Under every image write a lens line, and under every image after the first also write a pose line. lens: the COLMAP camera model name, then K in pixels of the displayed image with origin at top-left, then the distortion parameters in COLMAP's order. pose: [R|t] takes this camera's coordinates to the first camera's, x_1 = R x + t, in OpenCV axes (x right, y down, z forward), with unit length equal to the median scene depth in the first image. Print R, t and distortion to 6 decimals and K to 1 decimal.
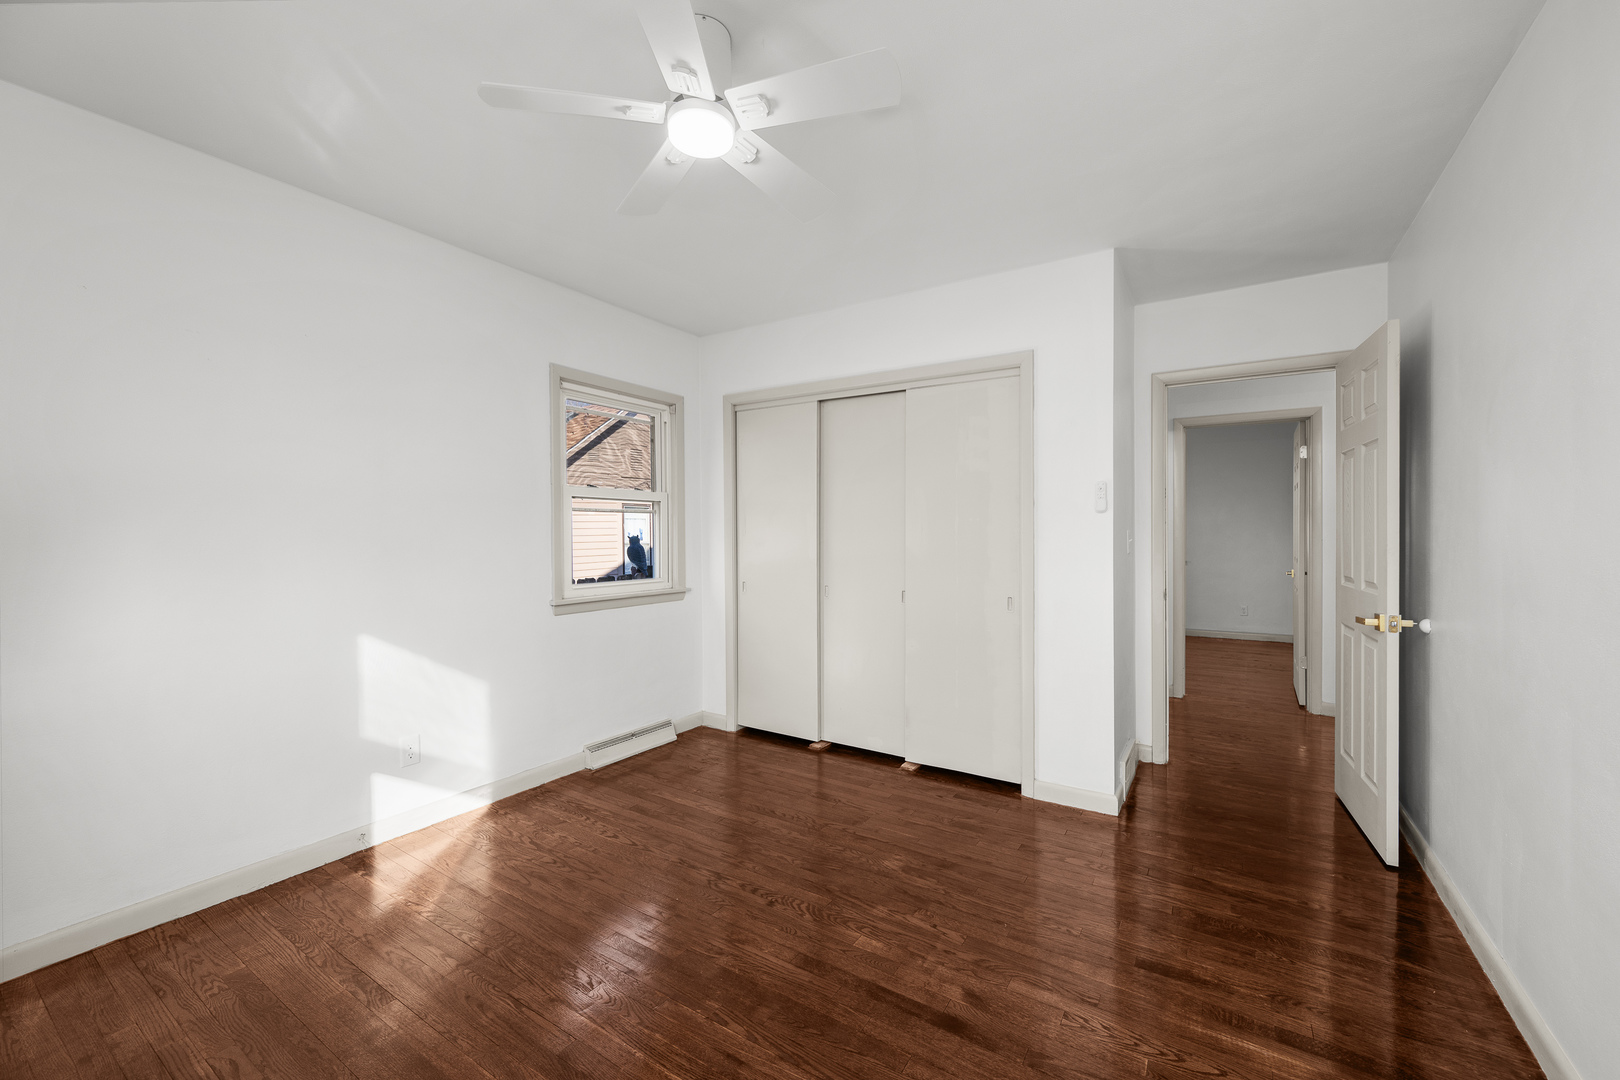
lens RADIAL K [[644.8, 0, 817.3], [0, 644.8, 529.4], [0, 0, 1]] dist [-0.001431, -0.000054]
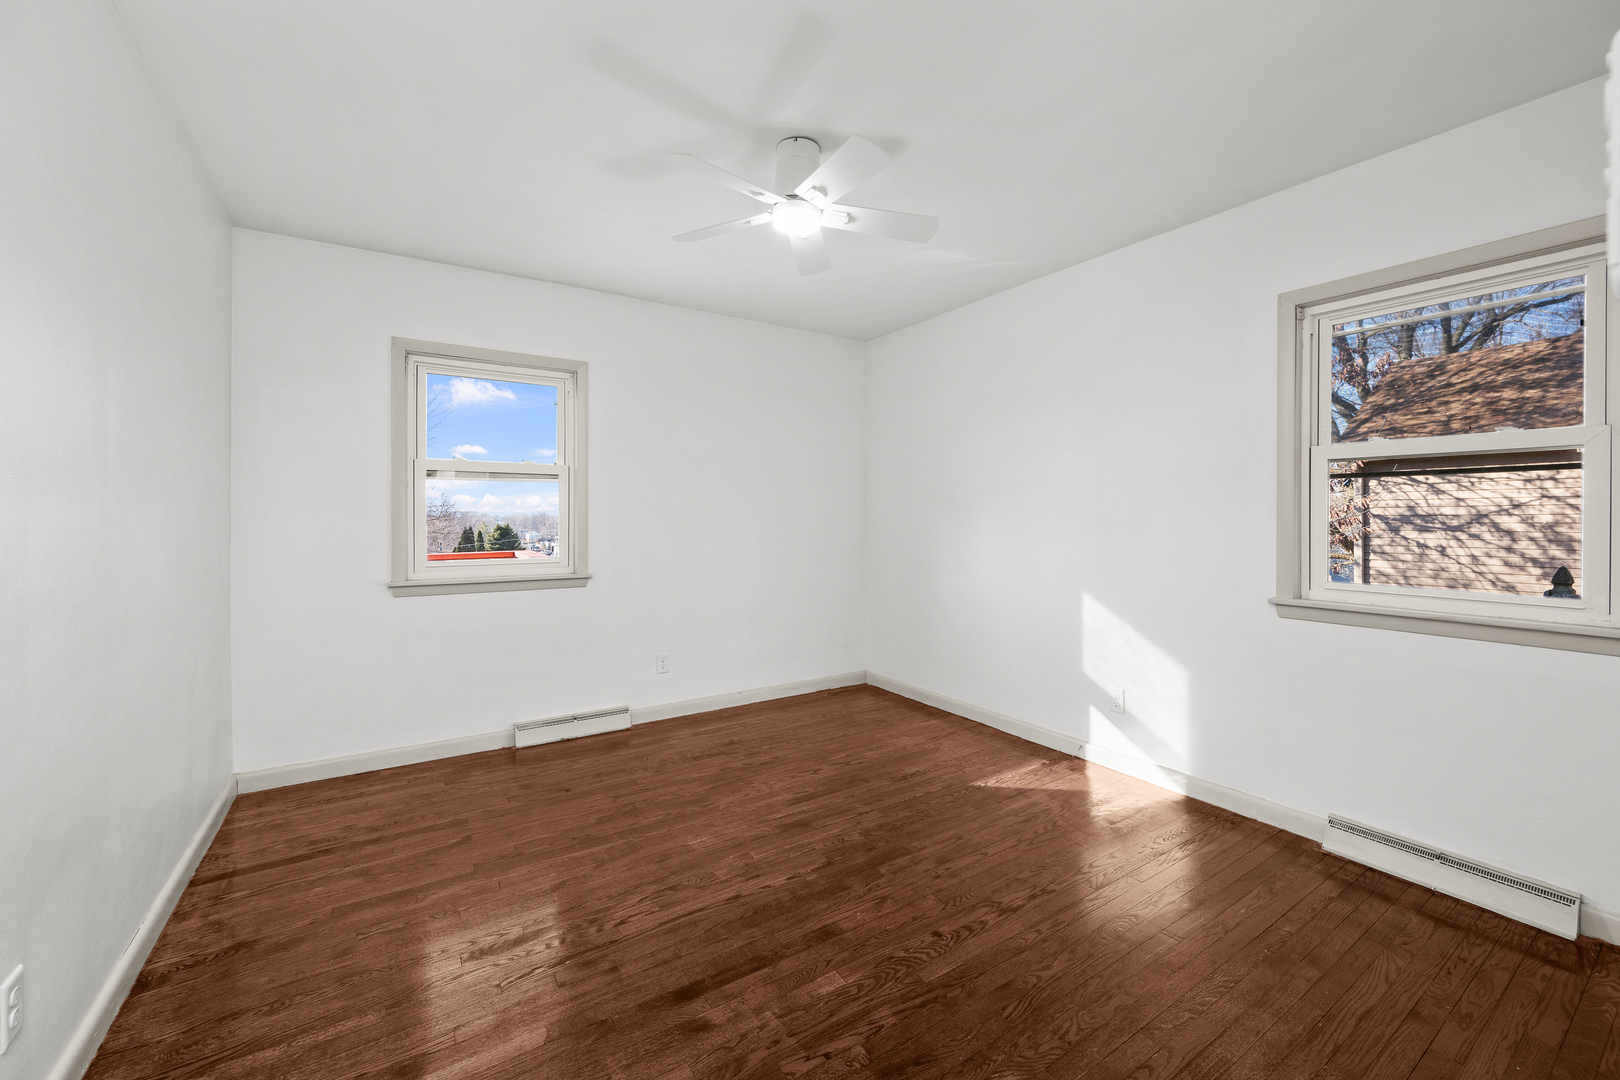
lens RADIAL K [[644.8, 0, 813.8], [0, 644.8, 537.9], [0, 0, 1]] dist [-0.001431, -0.000054]
pose [[-0.412680, 0.032898, -0.910282, 0.768449], [0.005891, 0.999423, 0.033449, 0.013722], [0.910857, 0.008441, -0.412636, 1.194580]]
